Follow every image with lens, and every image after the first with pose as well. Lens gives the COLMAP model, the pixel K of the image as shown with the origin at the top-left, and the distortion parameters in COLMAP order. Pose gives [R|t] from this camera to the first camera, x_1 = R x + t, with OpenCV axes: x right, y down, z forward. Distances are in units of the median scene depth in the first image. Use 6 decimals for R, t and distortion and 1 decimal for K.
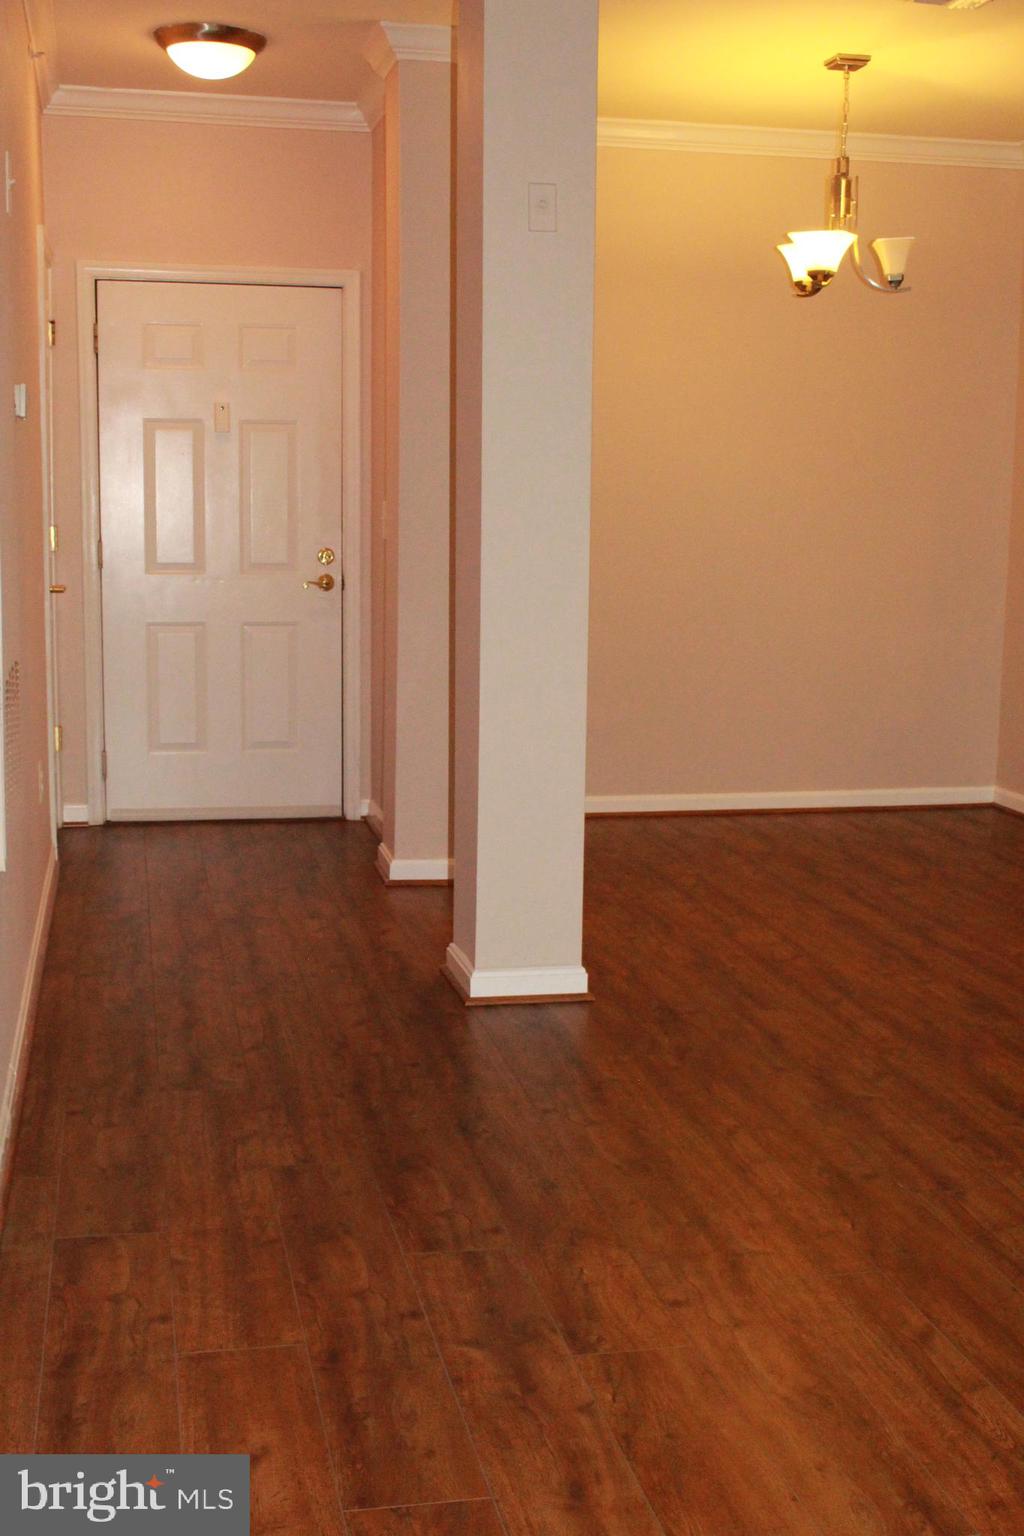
lens RADIAL K [[1797.2, 0, 513.2], [0, 1797.2, 765.9], [0, 0, 1]] dist [-0.056739, 0.000000]
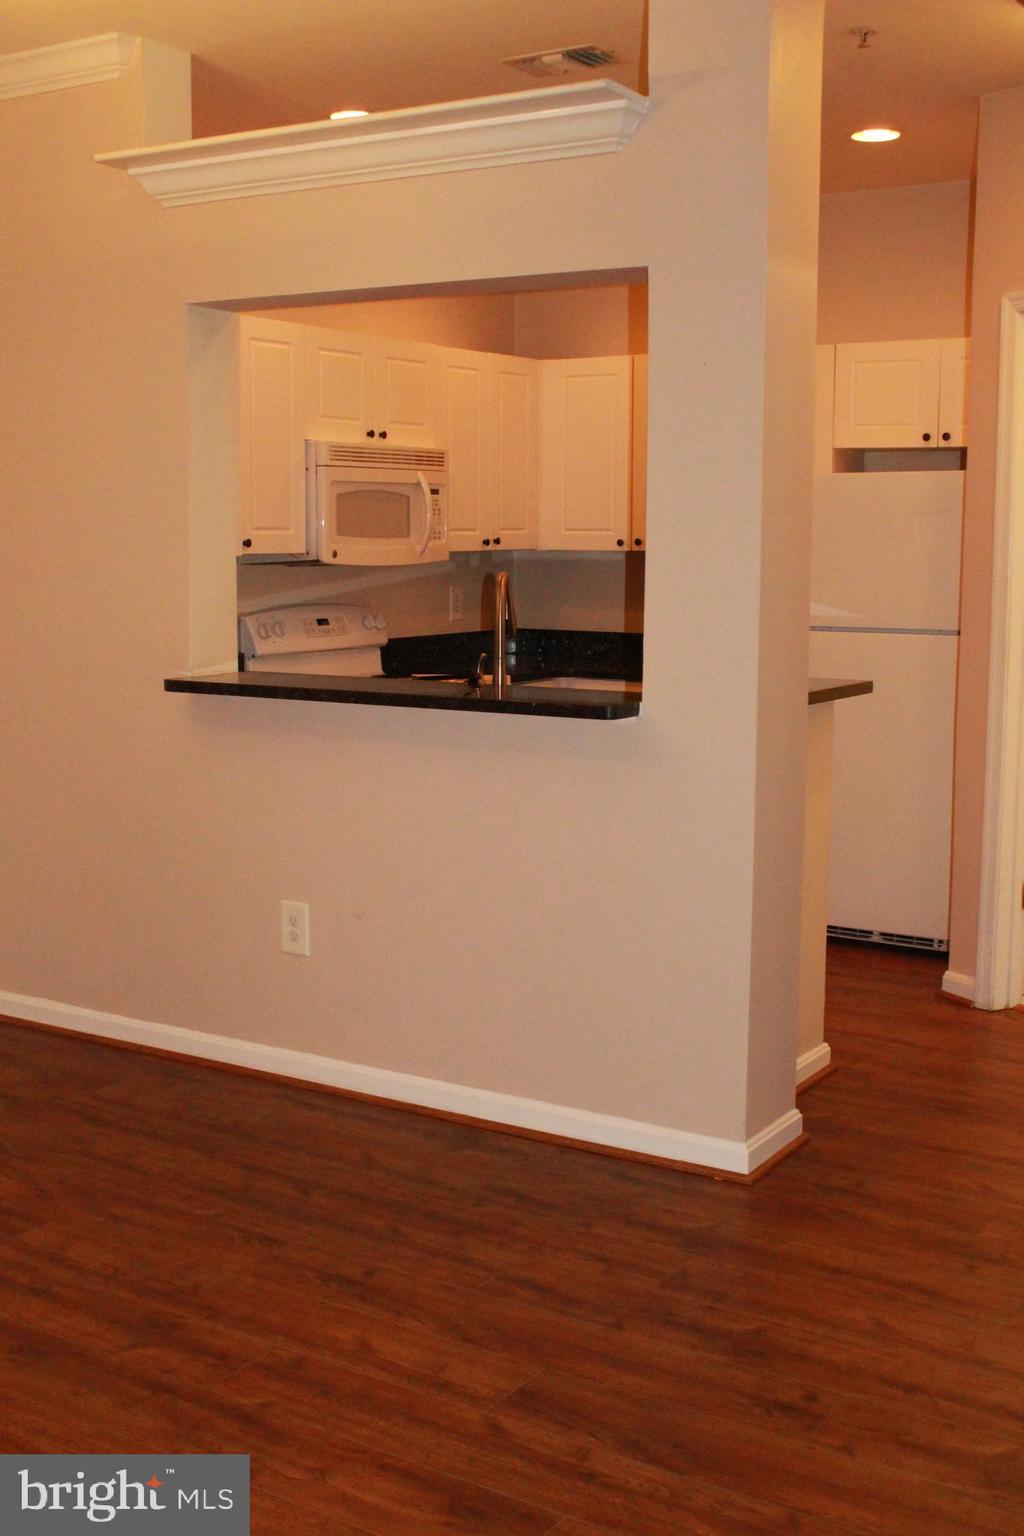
lens RADIAL K [[1797.2, 0, 513.9], [0, 1797.2, 771.5], [0, 0, 1]] dist [-0.056739, 0.000000]
pose [[0.713497, -0.102061, 0.693185, -0.094316], [0.114291, 0.993036, 0.028570, -0.110123], [-0.691274, 0.058840, 0.720194, 0.543461]]
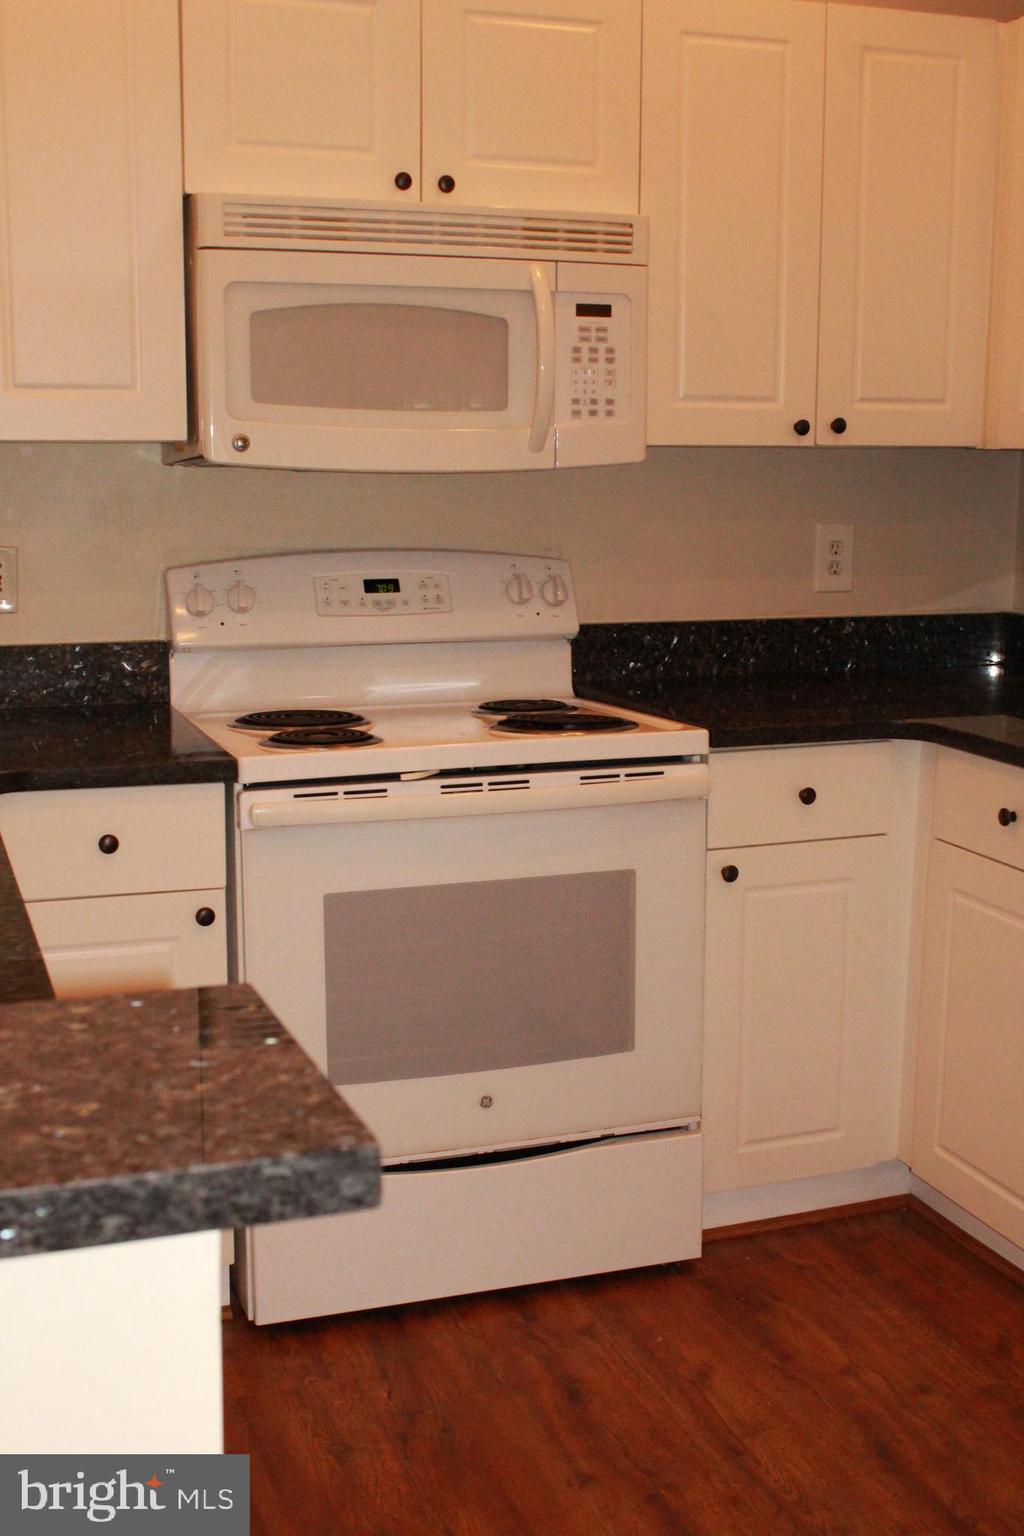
lens RADIAL K [[1797.2, 0, 505.3], [0, 1797.2, 771.2], [0, 0, 1]] dist [-0.056739, 0.000000]
pose [[0.992323, -0.026175, 0.120875, 0.731024], [0.022576, 0.999263, 0.031055, -0.151450], [-0.121599, -0.028088, 0.992182, 0.949901]]
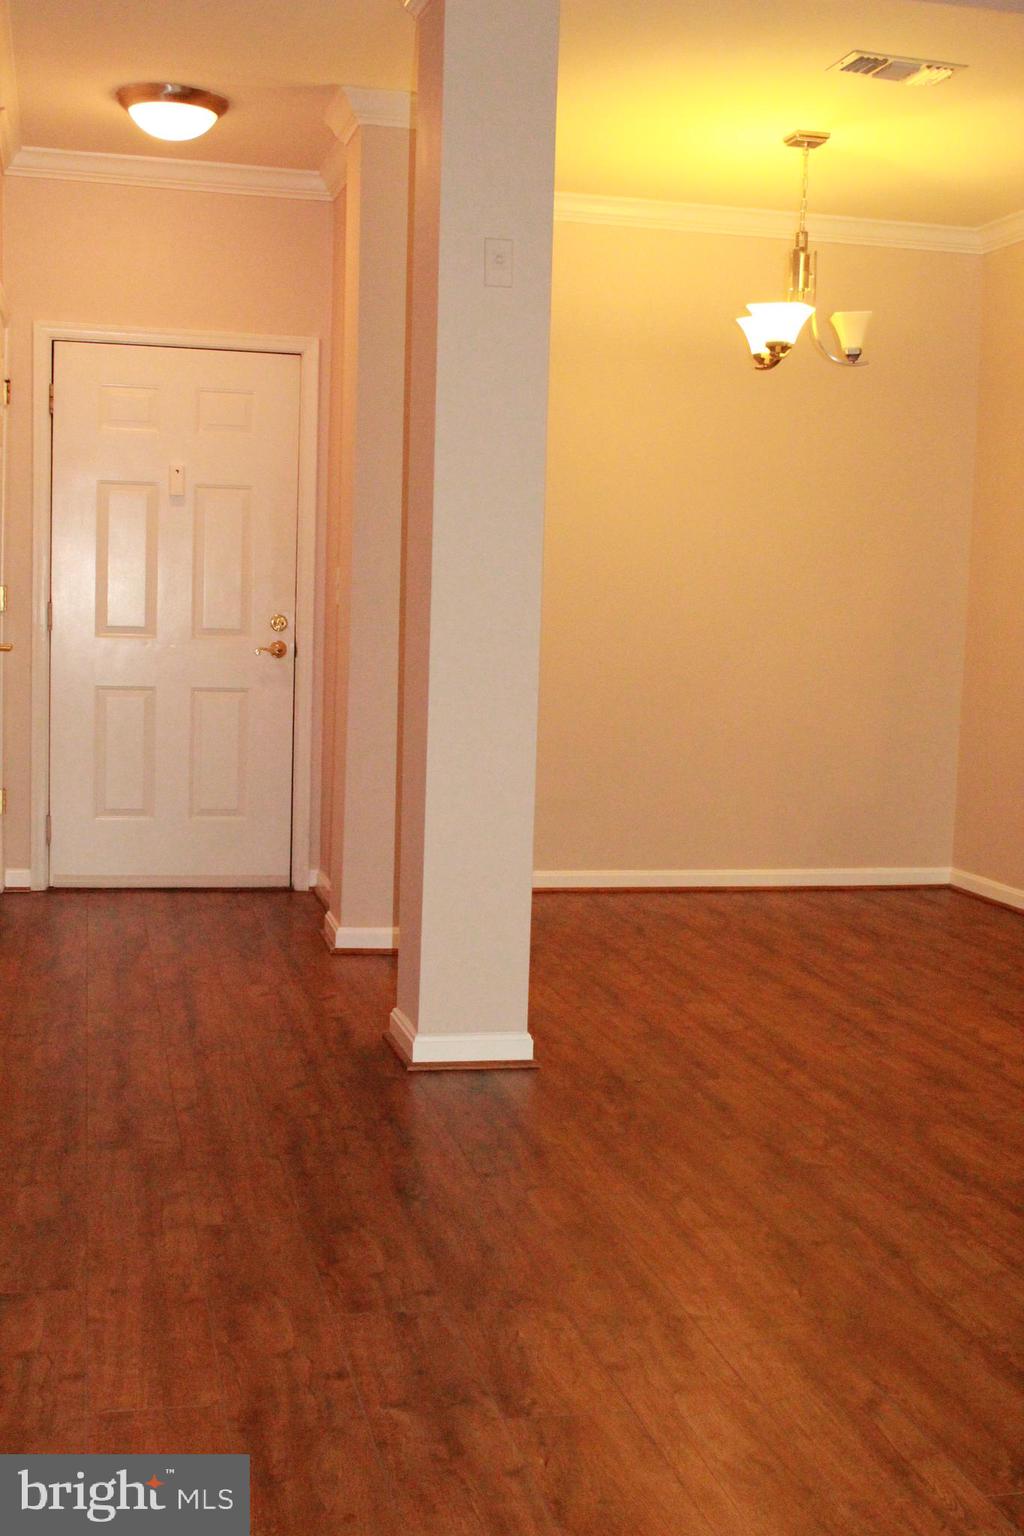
lens RADIAL K [[1797.2, 0, 513.5], [0, 1797.2, 767.4], [0, 0, 1]] dist [-0.056739, 0.000000]
pose [[0.999631, 0.016184, 0.021808, 0.006698], [-0.015018, 0.998503, -0.052590, 0.018505], [-0.022626, 0.052243, 0.998378, 0.017547]]
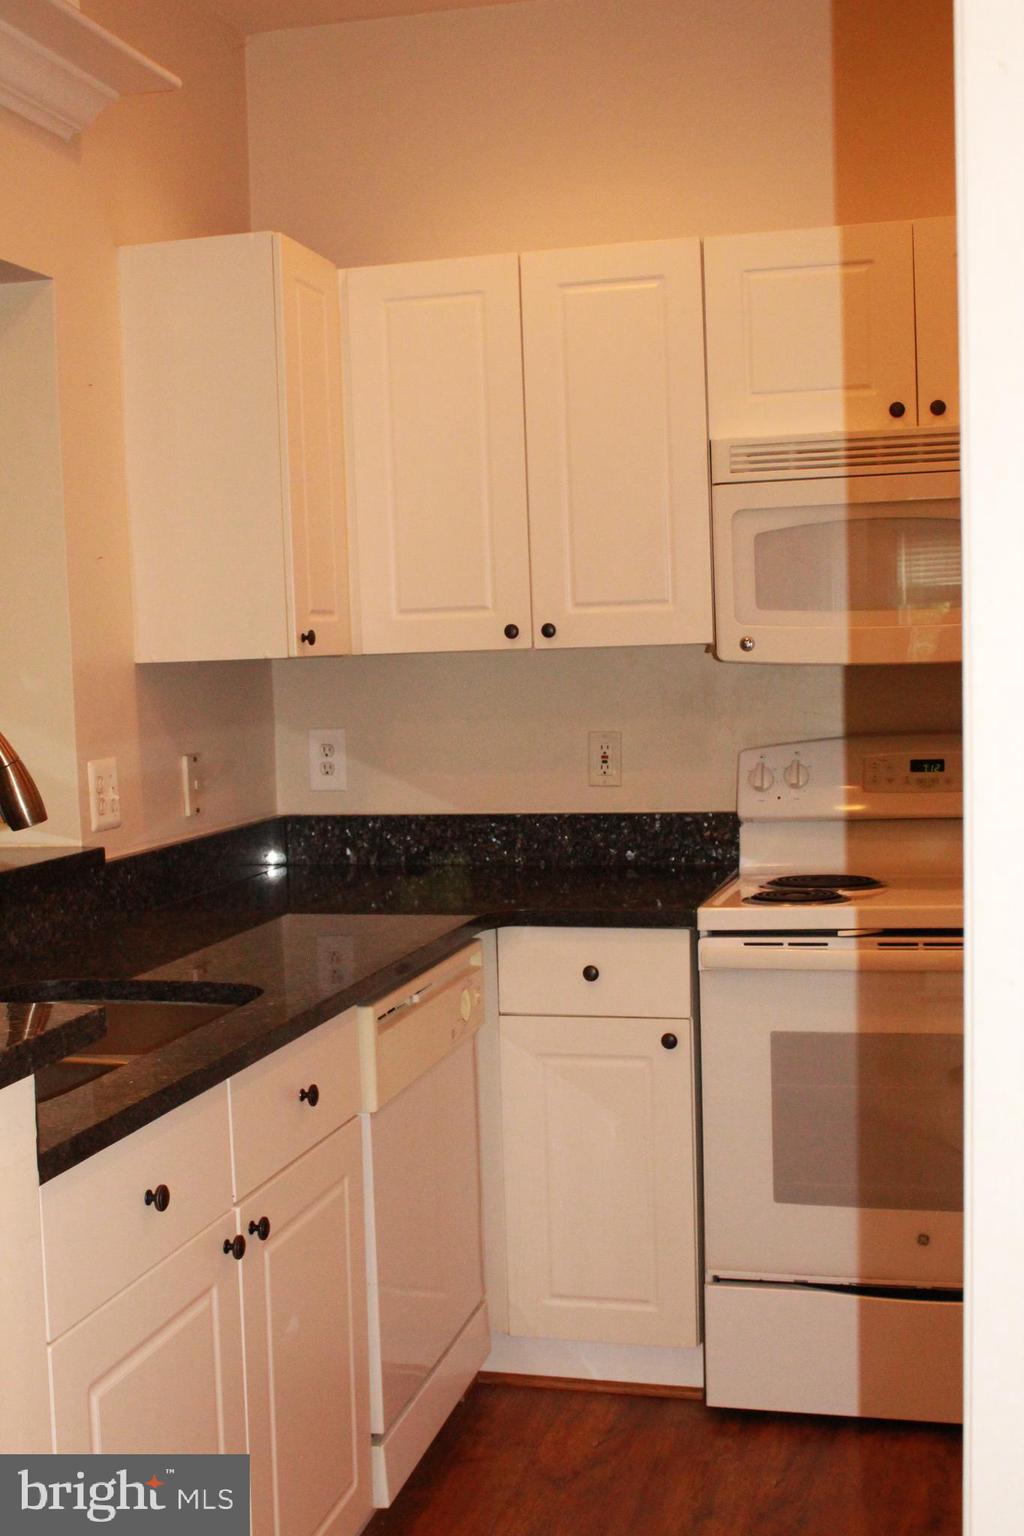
lens RADIAL K [[1797.2, 0, 525.5], [0, 1797.2, 776.3], [0, 0, 1]] dist [-0.056739, 0.000000]
pose [[0.892763, -0.009197, -0.450433, 0.954819], [-0.024389, 0.997339, -0.068704, -0.141774], [0.449866, 0.072322, 0.890163, 0.893264]]
